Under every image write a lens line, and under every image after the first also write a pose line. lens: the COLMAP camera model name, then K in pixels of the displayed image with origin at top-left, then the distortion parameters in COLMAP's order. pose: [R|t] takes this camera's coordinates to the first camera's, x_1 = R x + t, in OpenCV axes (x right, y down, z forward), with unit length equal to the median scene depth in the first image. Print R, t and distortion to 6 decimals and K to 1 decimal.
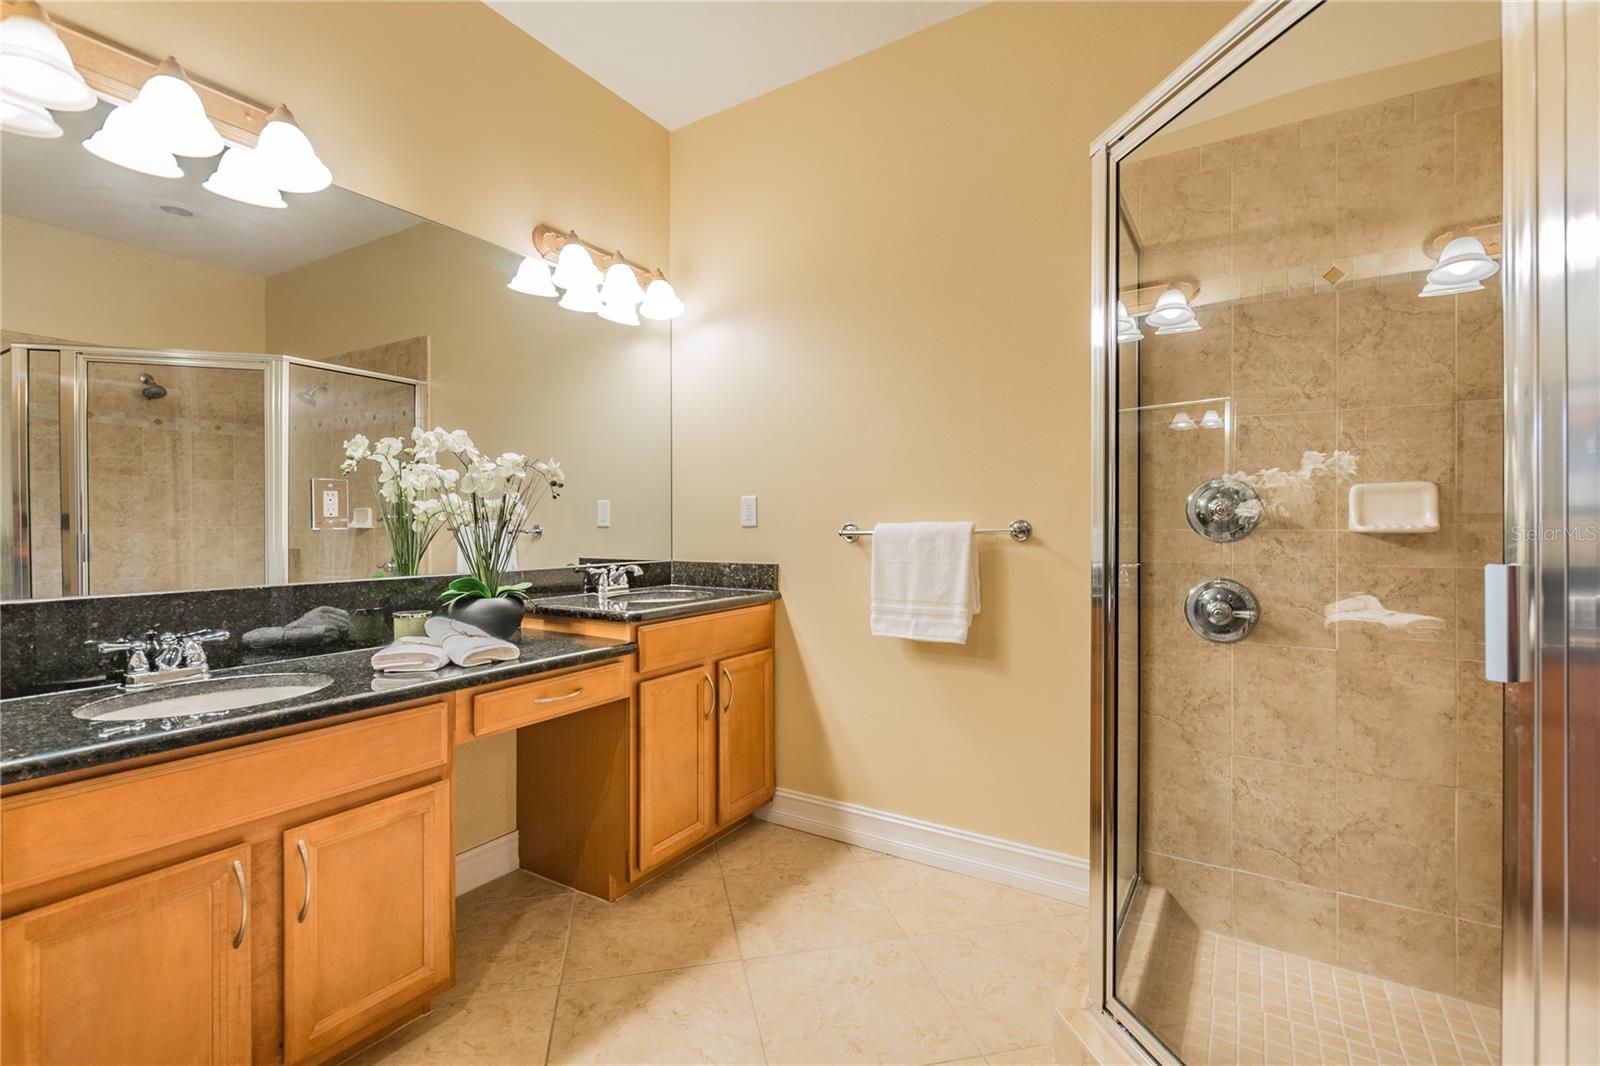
lens RADIAL K [[731.2, 0, 800.9], [0, 731.2, 526.2], [0, 0, 1]] dist [0.005842, 0.000172]
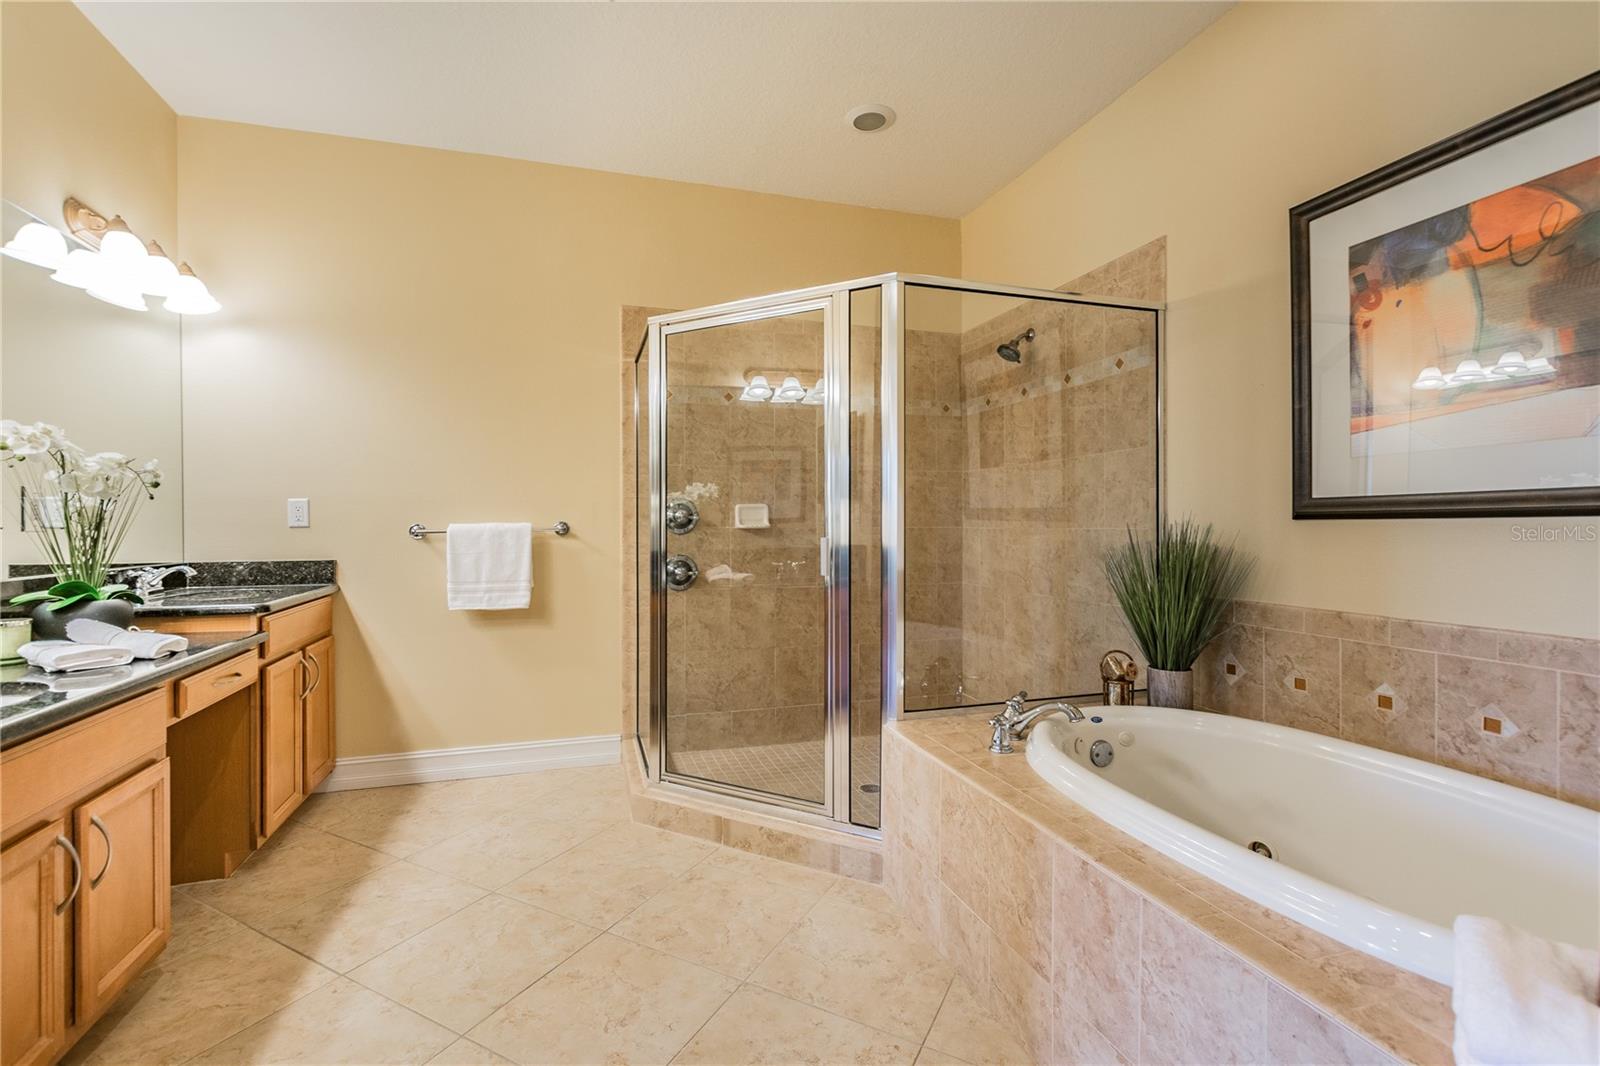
lens RADIAL K [[719.8, 0, 795.8], [0, 719.8, 522.9], [0, 0, 1]] dist [0.000708, -0.000023]
pose [[0.644397, 0.000918, 0.764691, -0.524650], [0.001864, 0.999994, -0.002771, -0.001010], [-0.764689, 0.003211, 0.644392, -0.312199]]
